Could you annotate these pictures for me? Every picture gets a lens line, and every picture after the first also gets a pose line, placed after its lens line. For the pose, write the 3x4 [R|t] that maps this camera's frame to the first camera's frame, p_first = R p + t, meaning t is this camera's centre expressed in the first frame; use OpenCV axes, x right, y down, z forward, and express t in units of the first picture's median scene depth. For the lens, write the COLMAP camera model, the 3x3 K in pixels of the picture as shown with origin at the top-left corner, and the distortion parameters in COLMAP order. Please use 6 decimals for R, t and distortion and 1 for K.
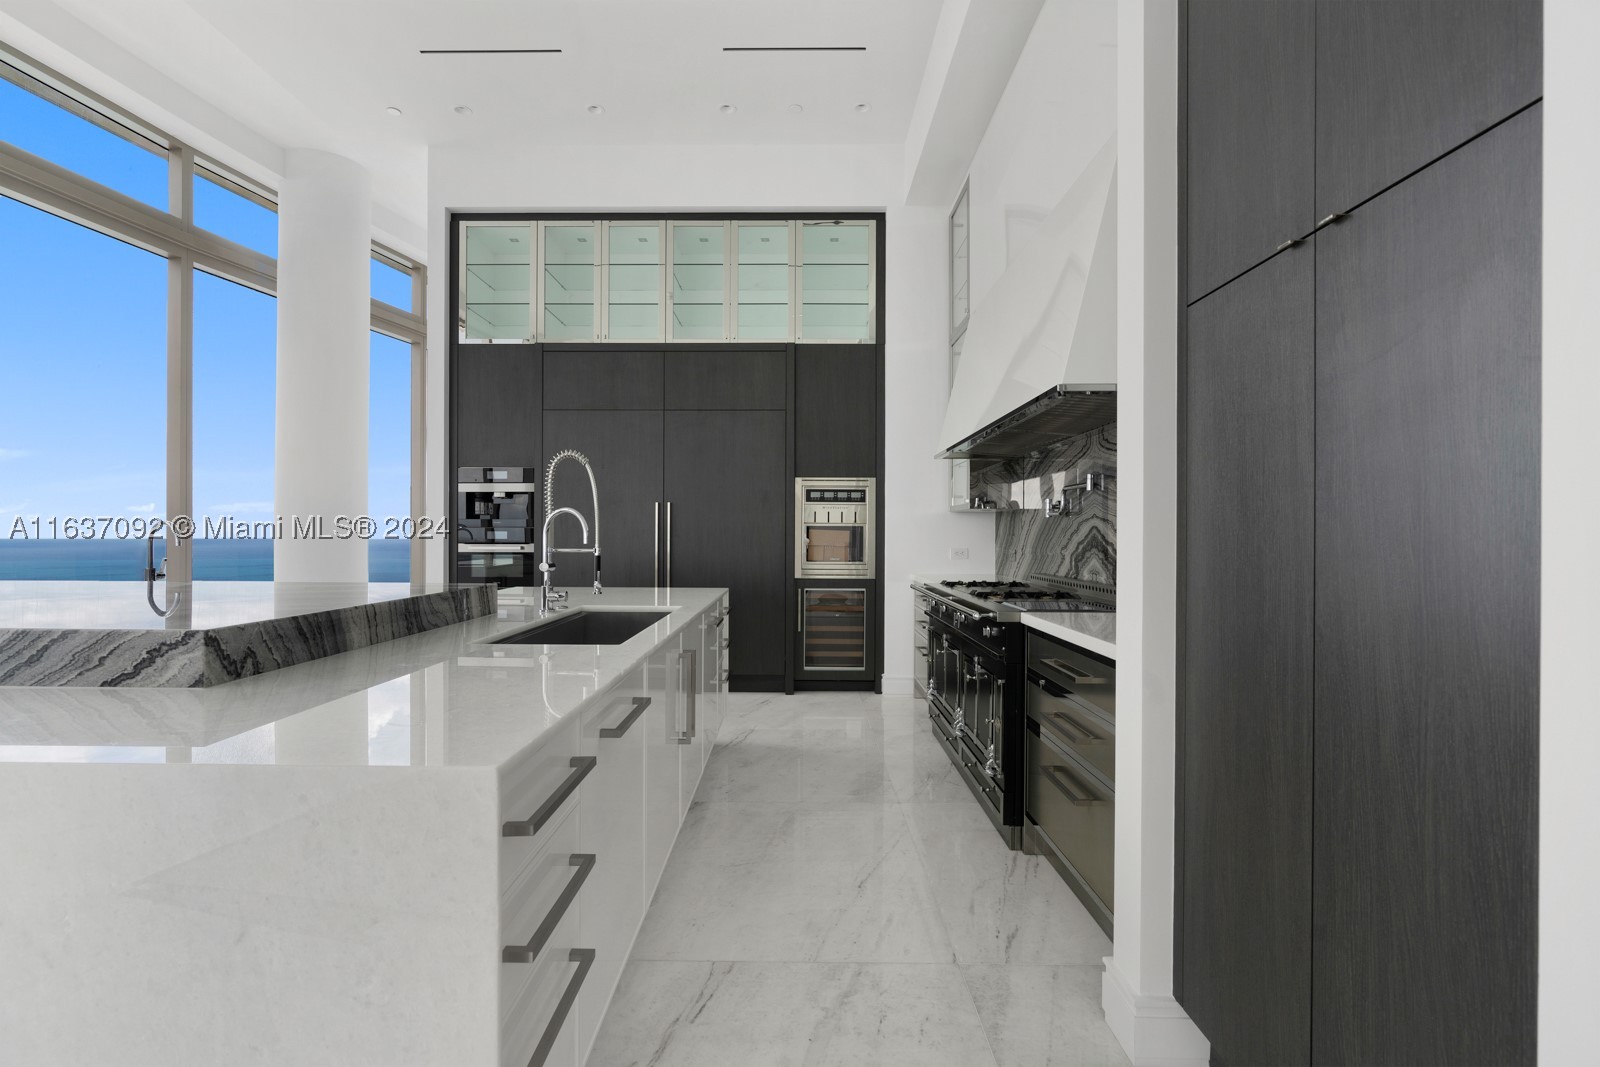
lens RADIAL K [[730.3, 0, 789.3], [0, 730.3, 534.8], [0, 0, 1]] dist [-0.005195, 0.001791]
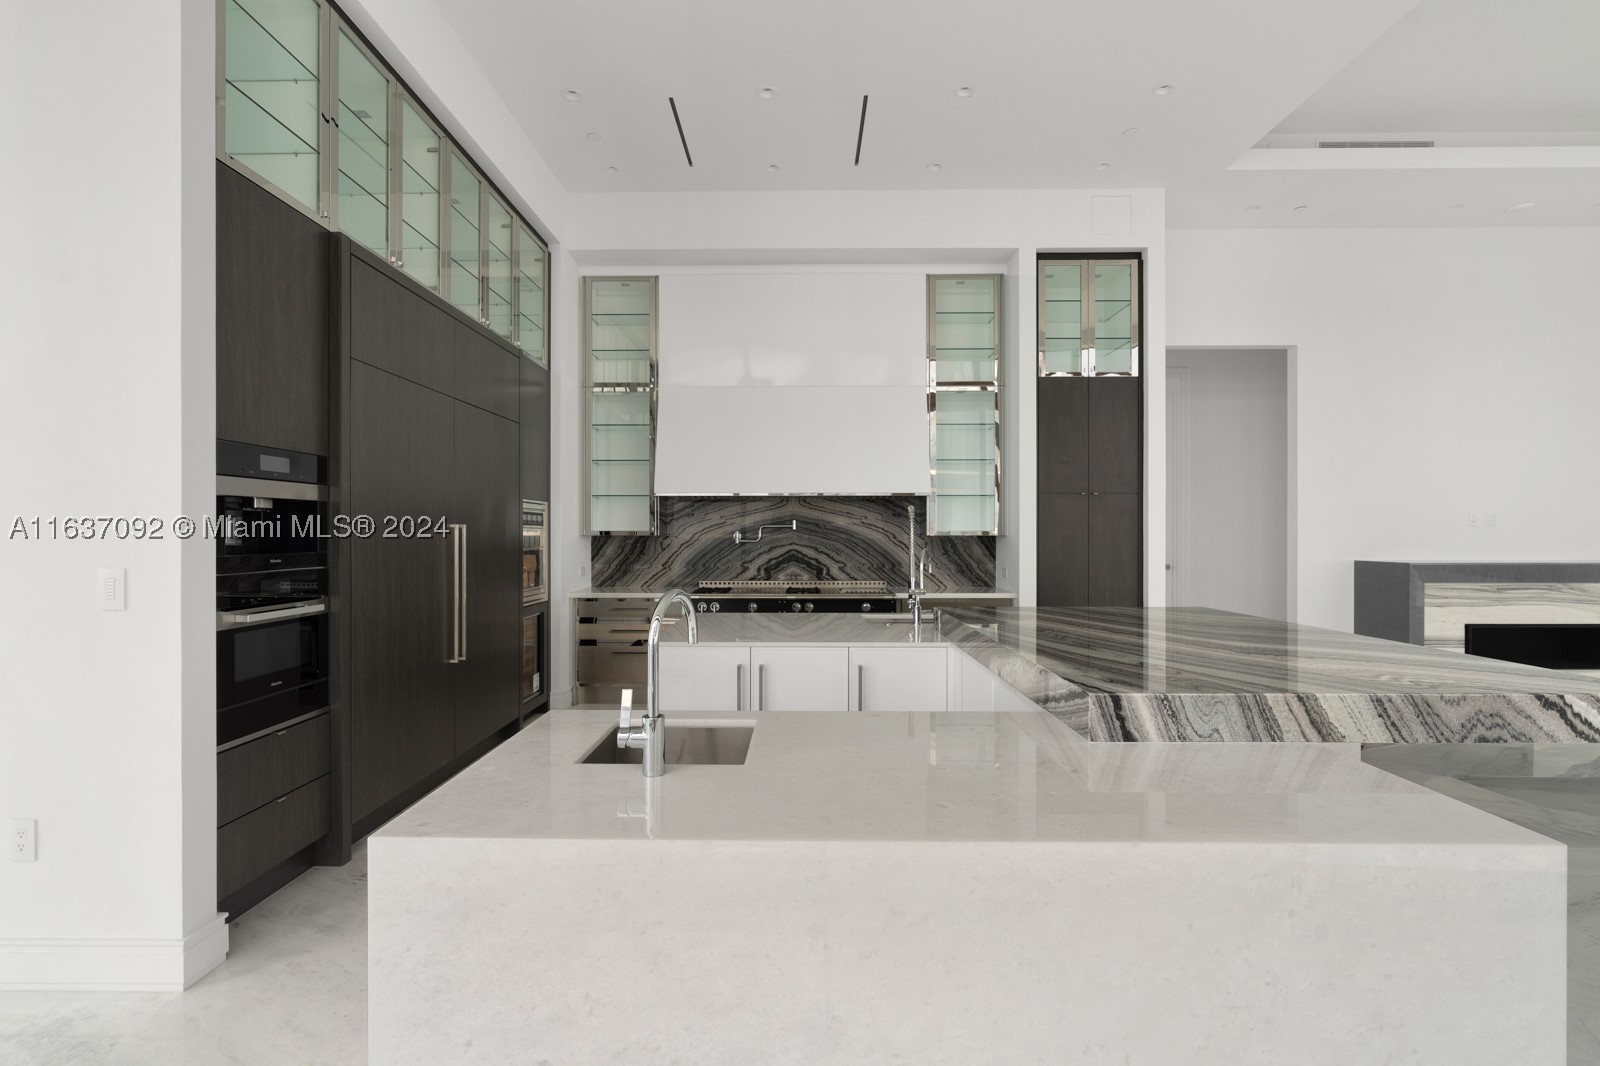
lens RADIAL K [[730.3, 0, 789.3], [0, 730.3, 534.3], [0, 0, 1]] dist [-0.005195, 0.001791]
pose [[0.001679, 0.002775, 0.999995, -0.902884], [-0.000440, 0.999996, -0.002774, -0.028818], [-0.999998, -0.000435, 0.001680, 0.655310]]
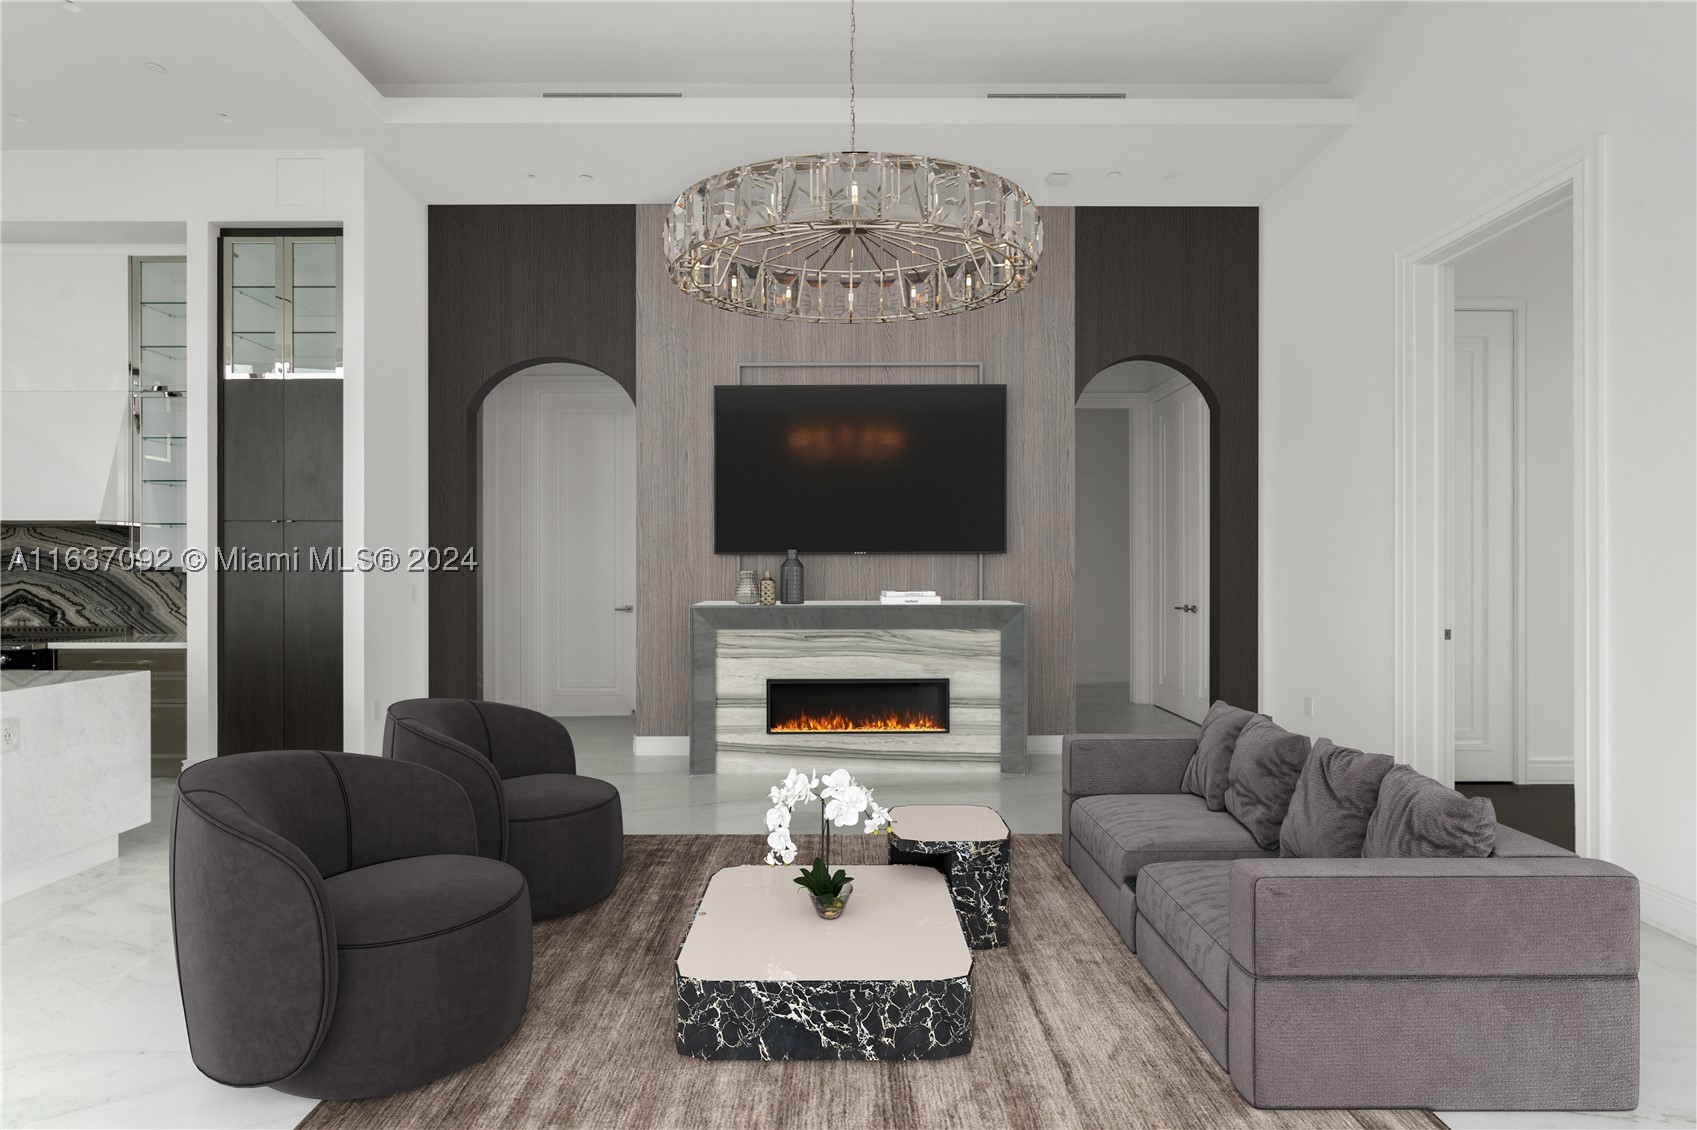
lens RADIAL K [[774.6, 0, 837.1], [0, 774.6, 566.4], [0, 0, 1]] dist [-0.005195, 0.001791]
pose [[-0.005058, 0.000616, 0.999987, -0.767477], [0.000829, 0.999999, -0.000612, -0.036502], [-0.999987, 0.000826, -0.005059, -0.435815]]
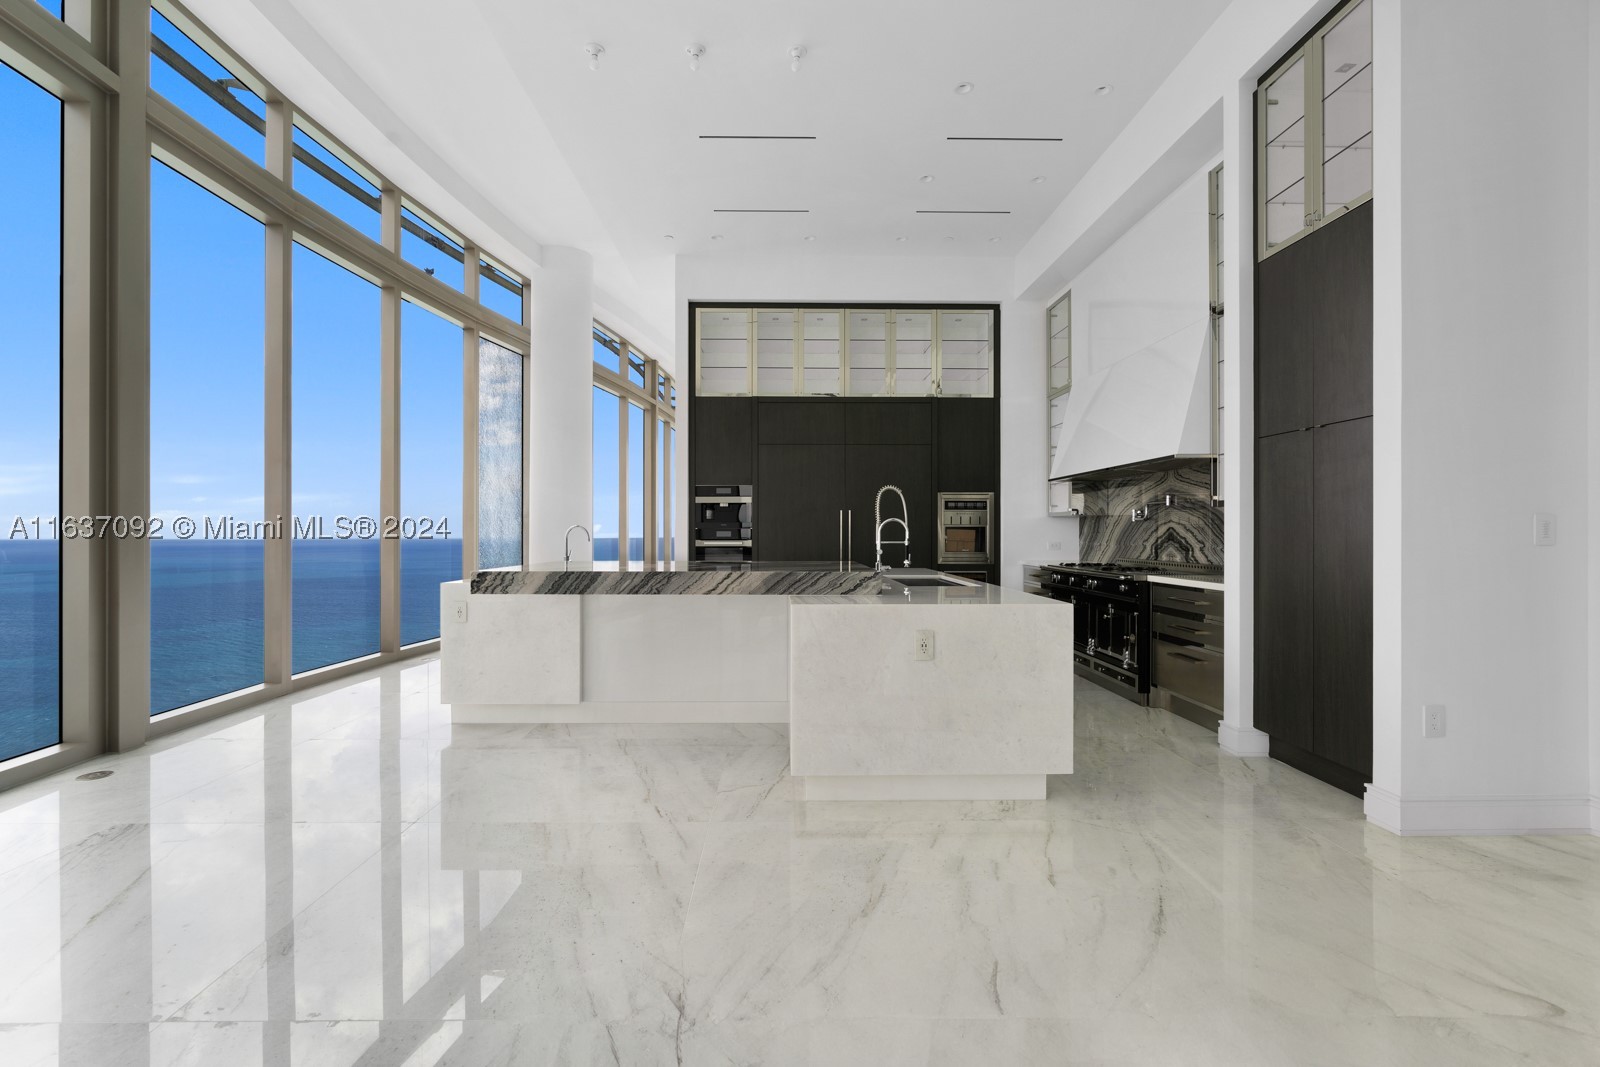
lens RADIAL K [[730.3, 0, 789.3], [0, 730.3, 534.8], [0, 0, 1]] dist [-0.005195, 0.001791]
pose [[0.999699, -0.003498, 0.024273, -0.311797], [0.003431, 0.999990, 0.002815, -0.001746], [-0.024283, -0.002731, 0.999701, -0.401235]]
